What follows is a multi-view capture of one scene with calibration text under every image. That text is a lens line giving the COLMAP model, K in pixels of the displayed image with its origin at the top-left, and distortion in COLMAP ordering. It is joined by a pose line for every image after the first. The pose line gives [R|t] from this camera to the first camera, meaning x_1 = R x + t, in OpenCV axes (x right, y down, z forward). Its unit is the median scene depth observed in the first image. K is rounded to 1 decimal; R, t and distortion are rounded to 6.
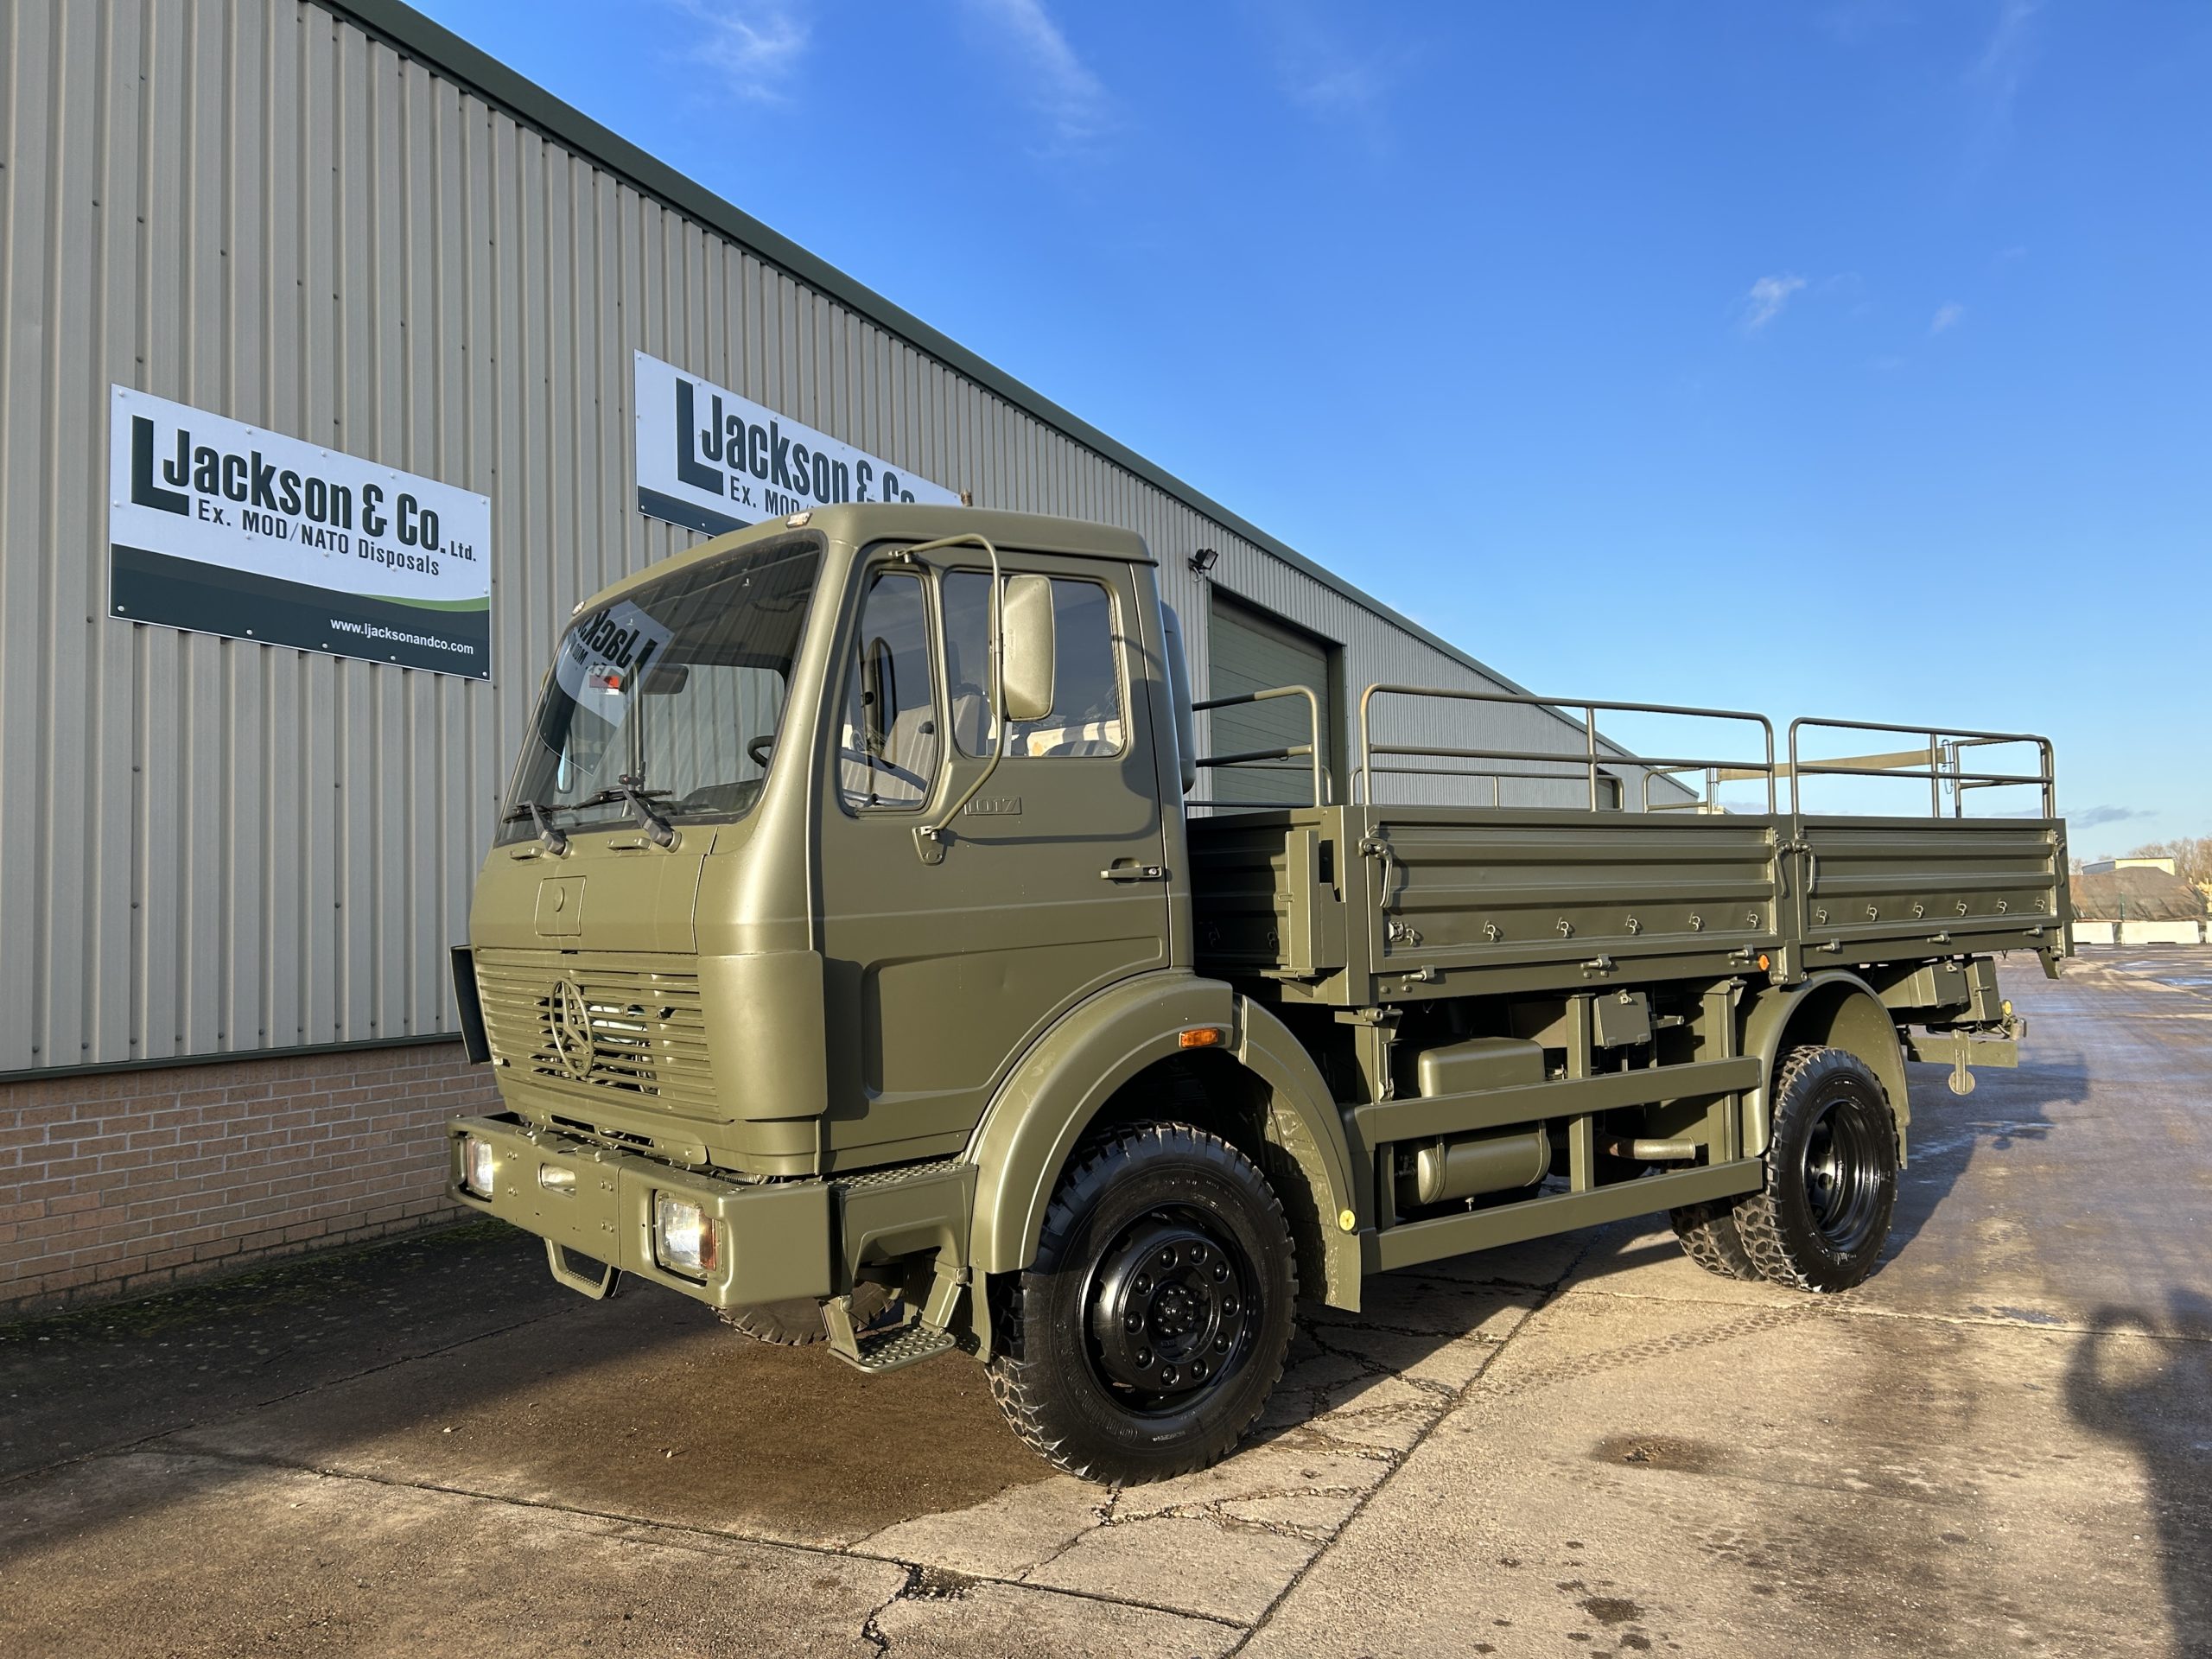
lens RADIAL K [[1657.5, 0, 1102.9], [0, 1657.5, 841.1], [0, 0, 1]] dist [0.066178, -0.070074]
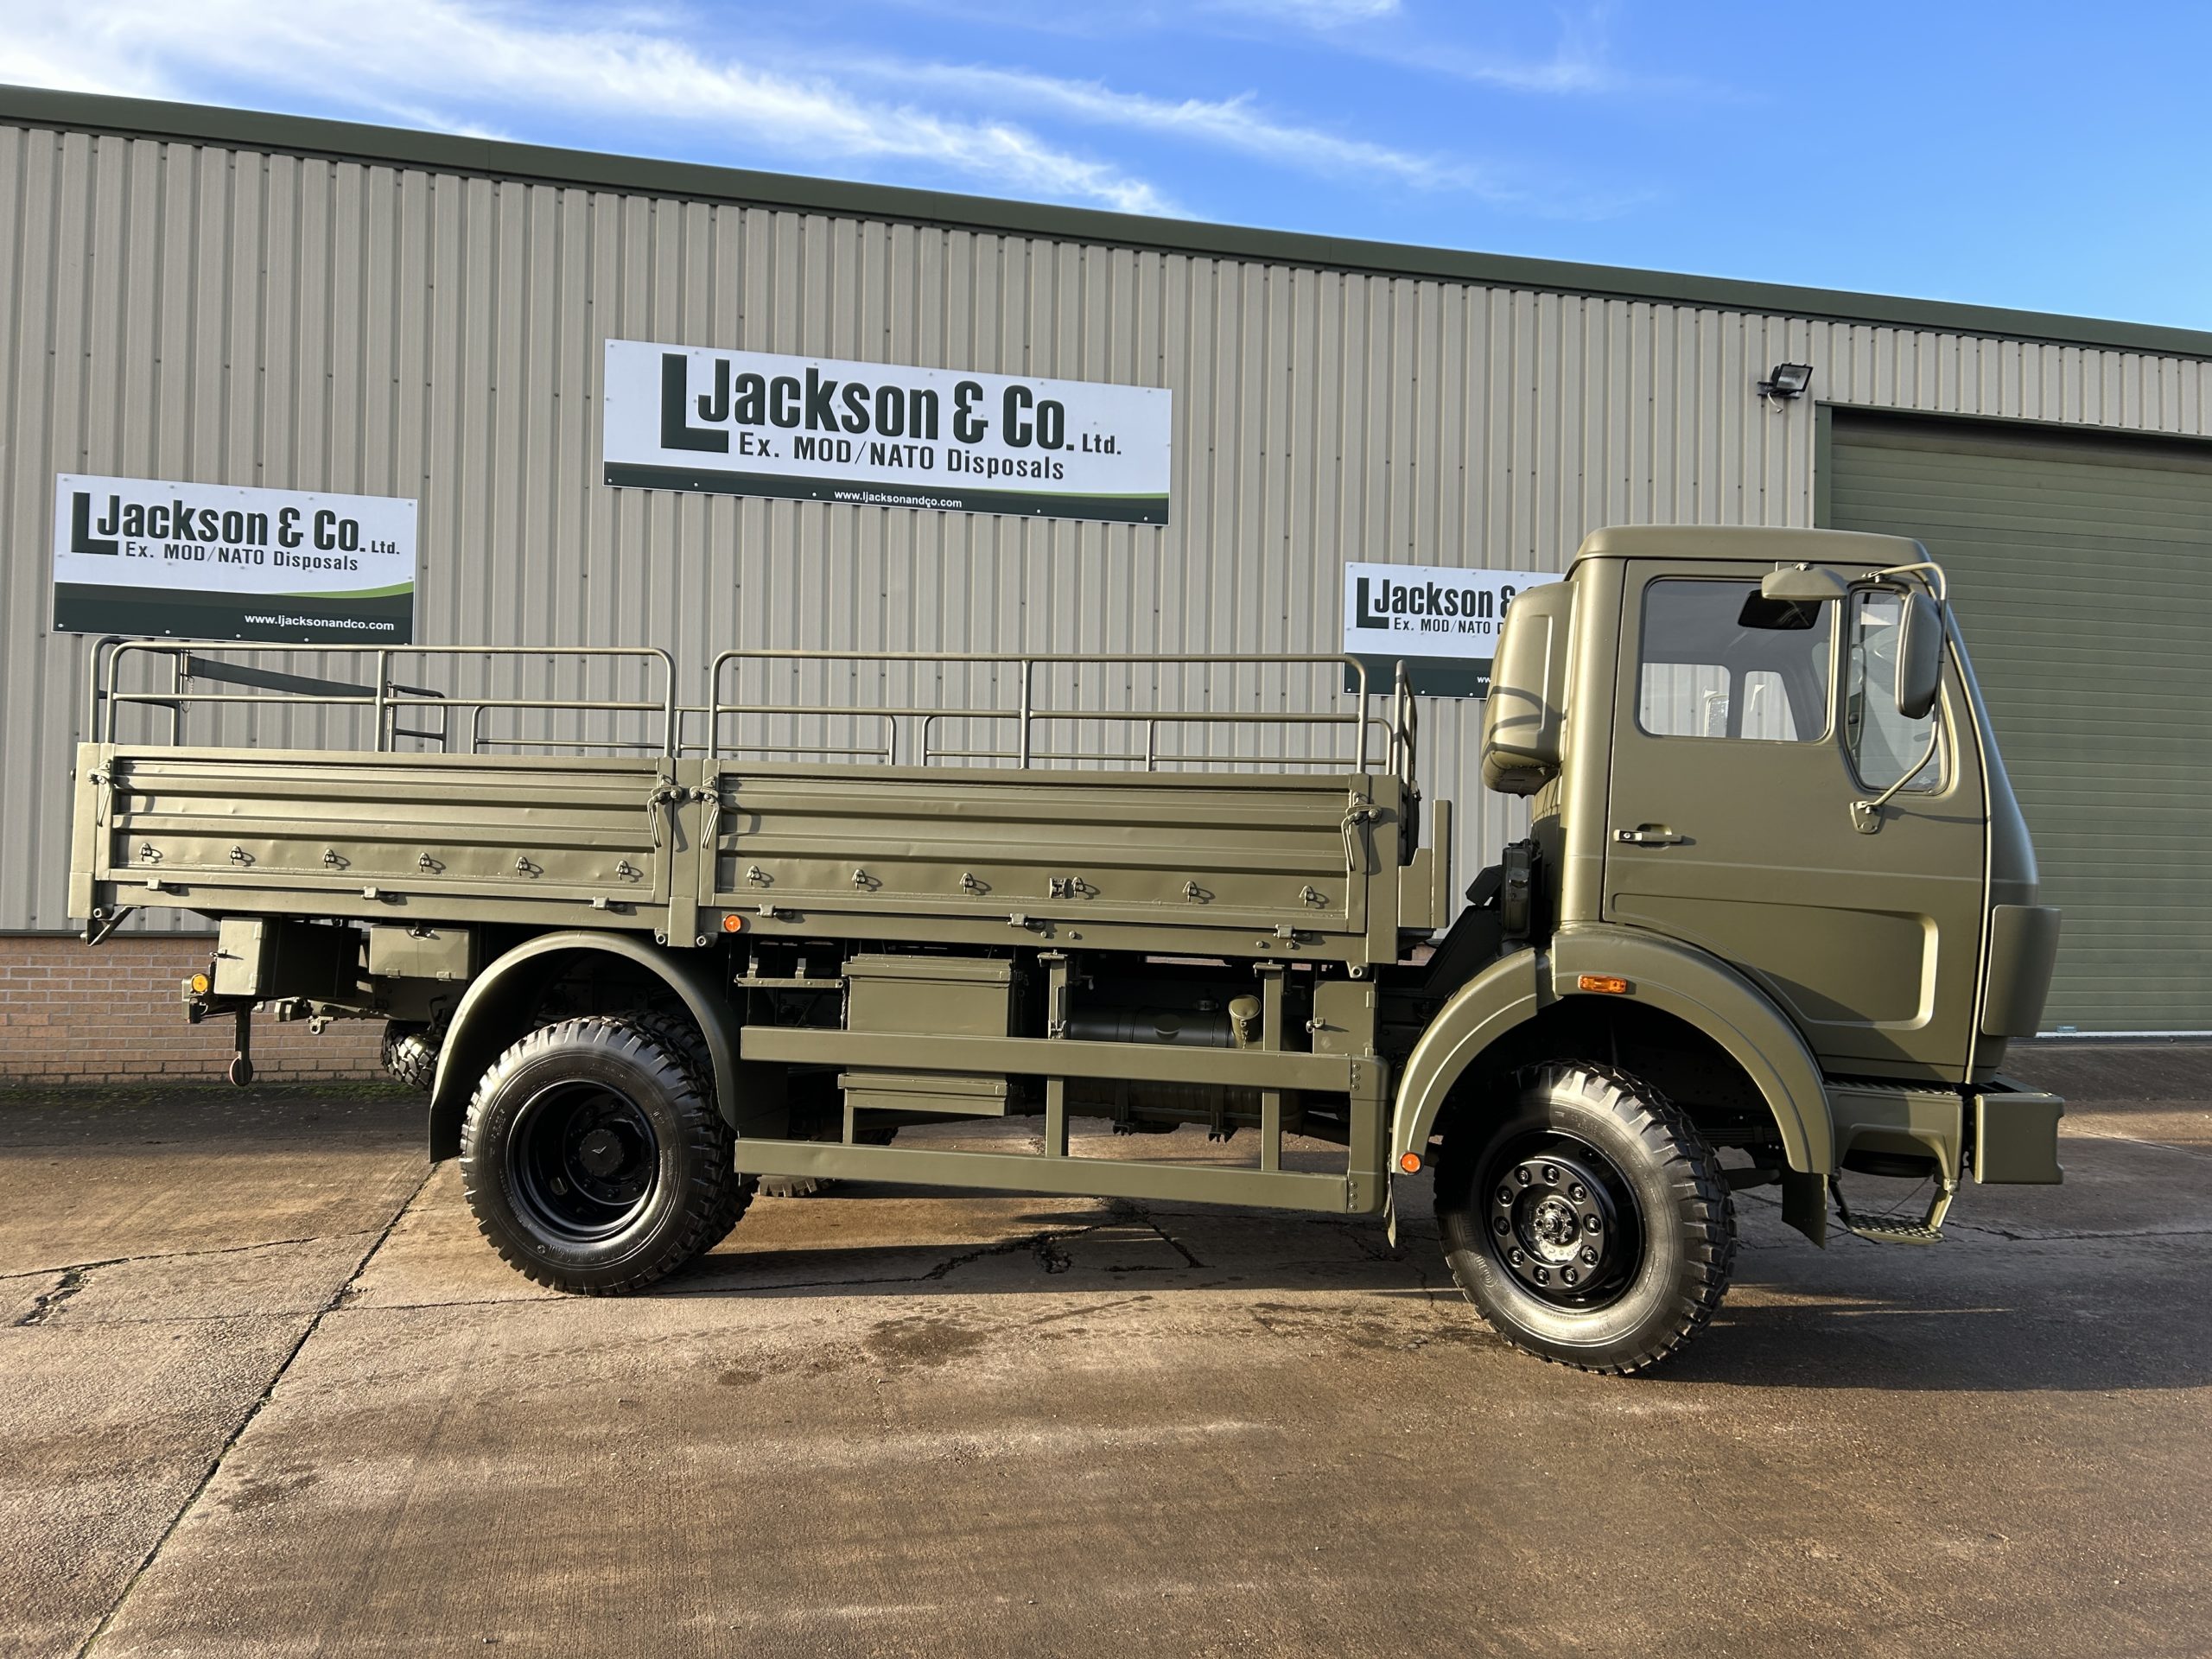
lens RADIAL K [[1657.5, 0, 1098.2], [0, 1657.5, 844.7], [0, 0, 1]] dist [0.066178, -0.070074]
pose [[0.625695, 0.022050, -0.779756, 1.061827], [0.008777, 0.999338, 0.035302, 0.009451], [0.780018, -0.028932, 0.625088, 0.721955]]
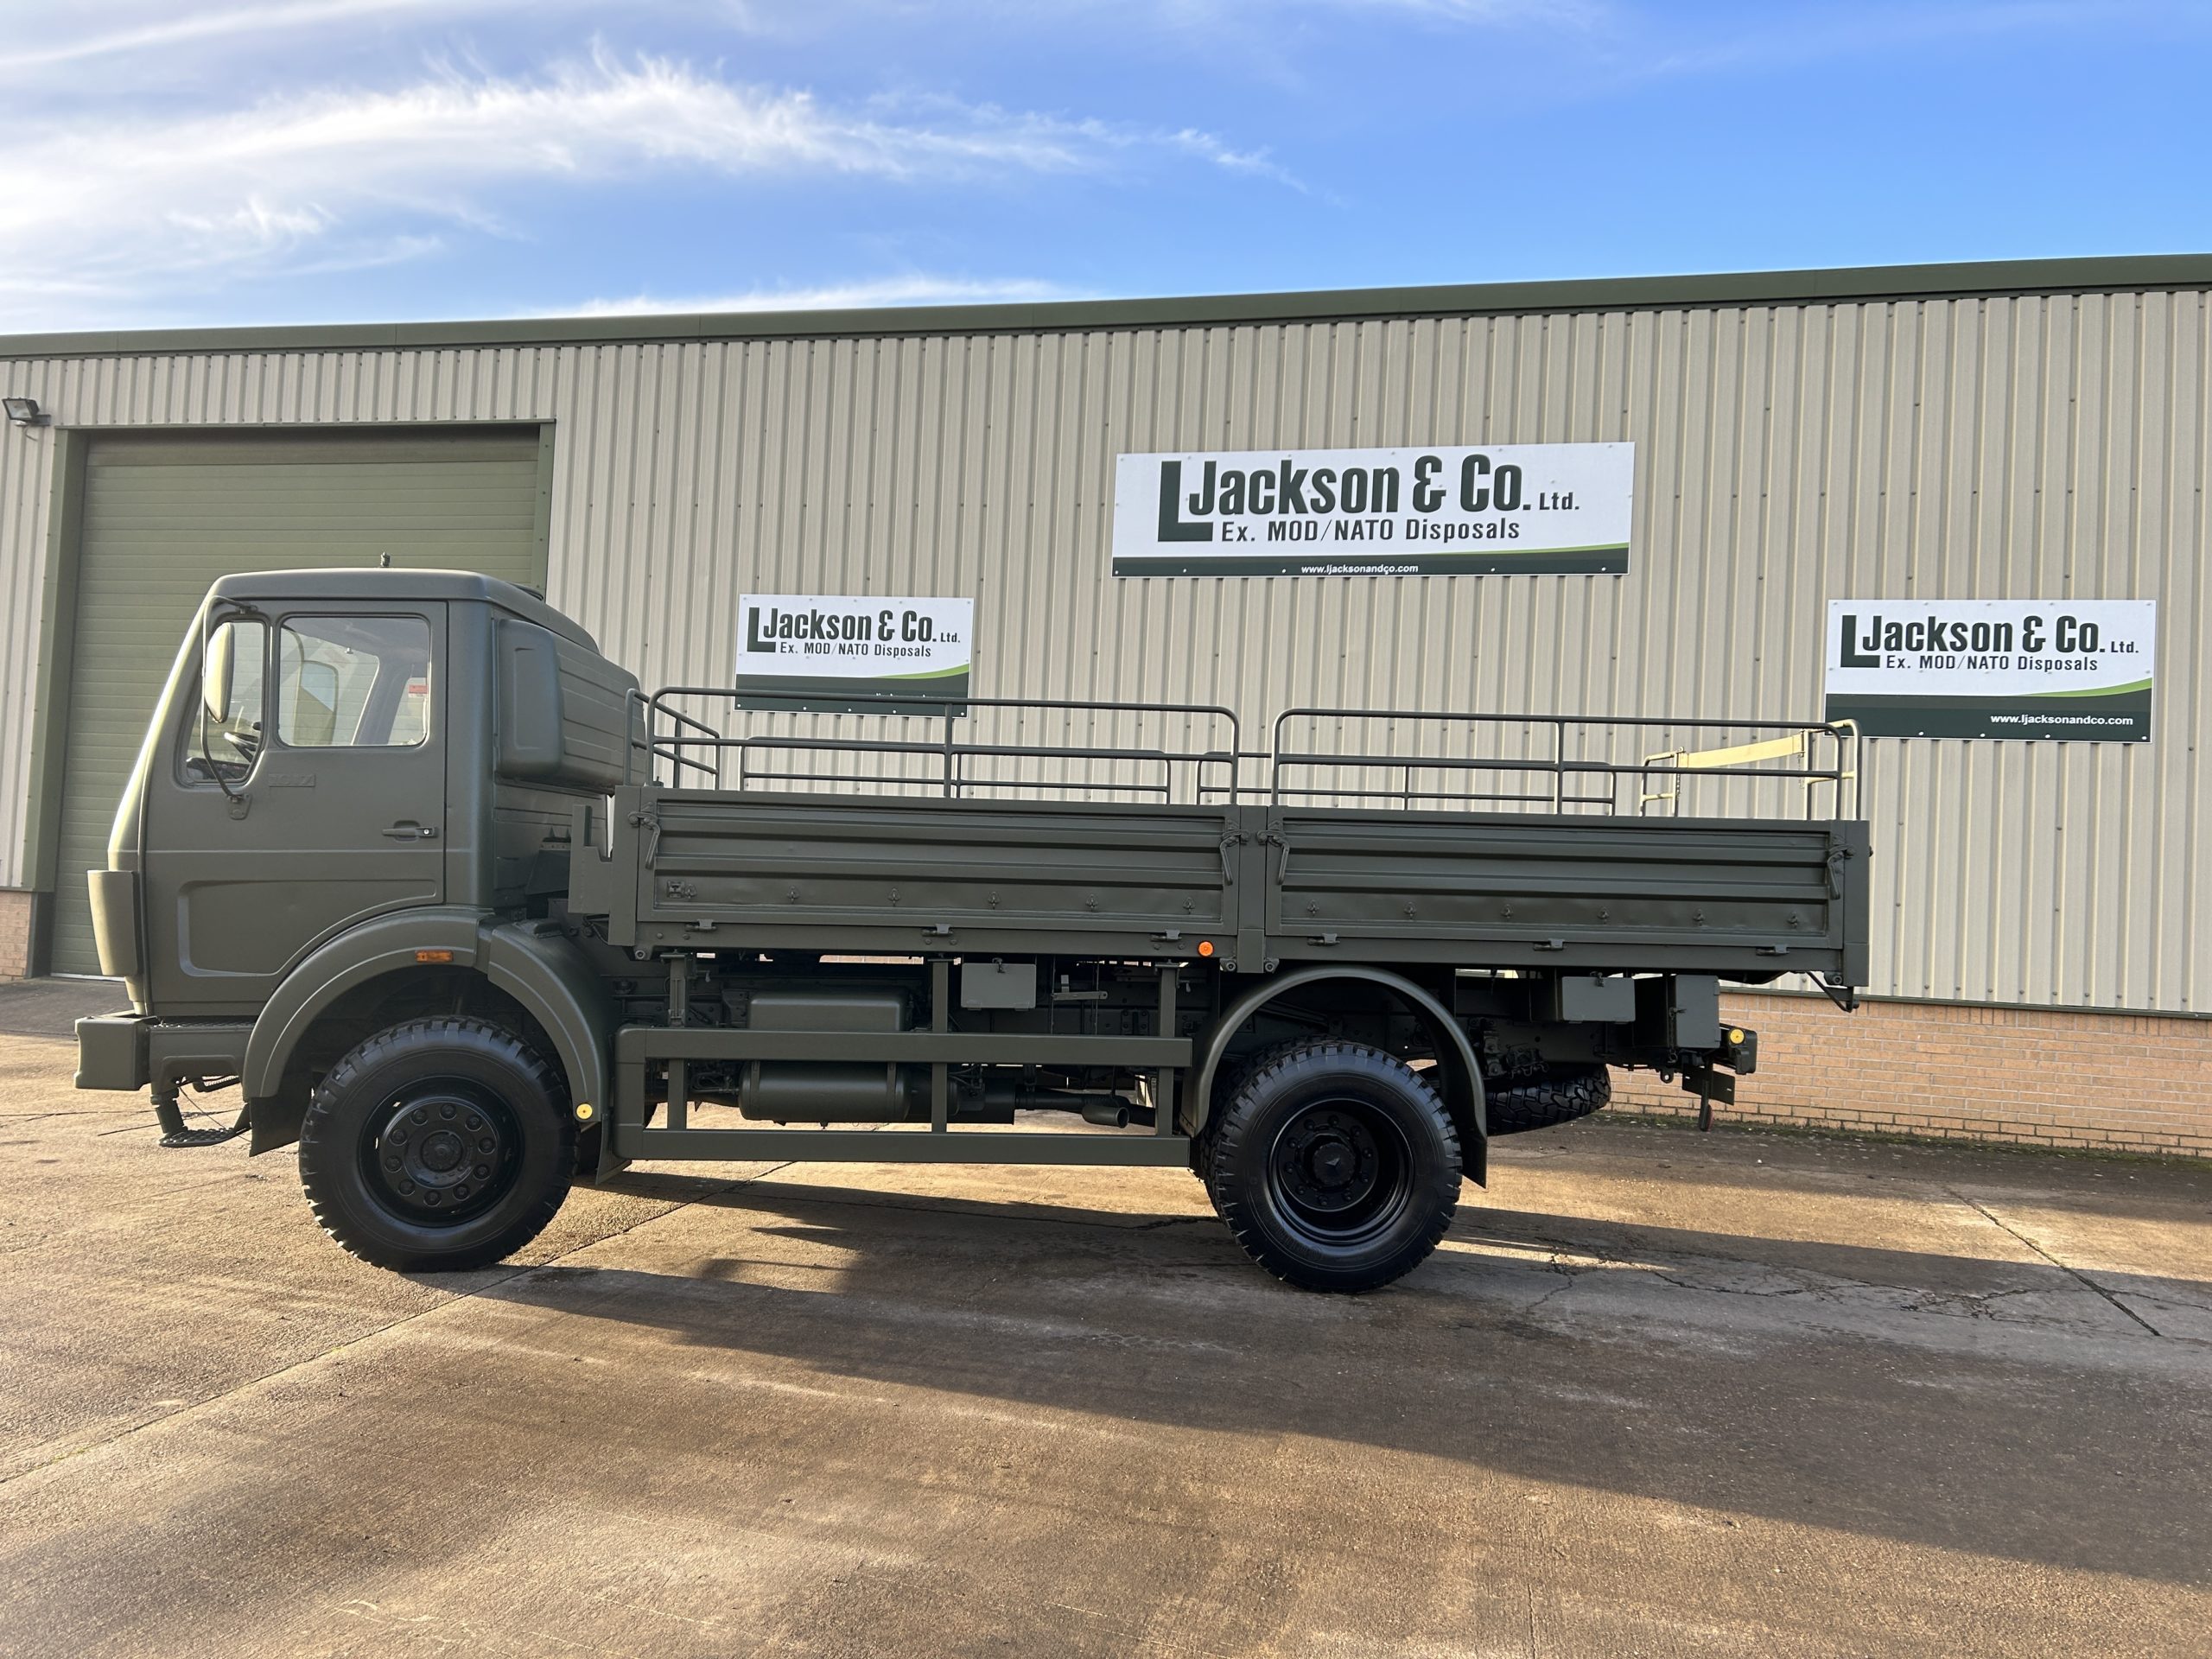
lens RADIAL K [[1657.5, 0, 1092.8], [0, 1657.5, 850.0], [0, 0, 1]] dist [0.066178, -0.070074]
pose [[0.196666, 0.009653, -0.980423, 1.352461], [-0.001603, 0.999953, 0.009524, 0.013844], [0.980469, -0.000301, 0.196673, 0.946955]]
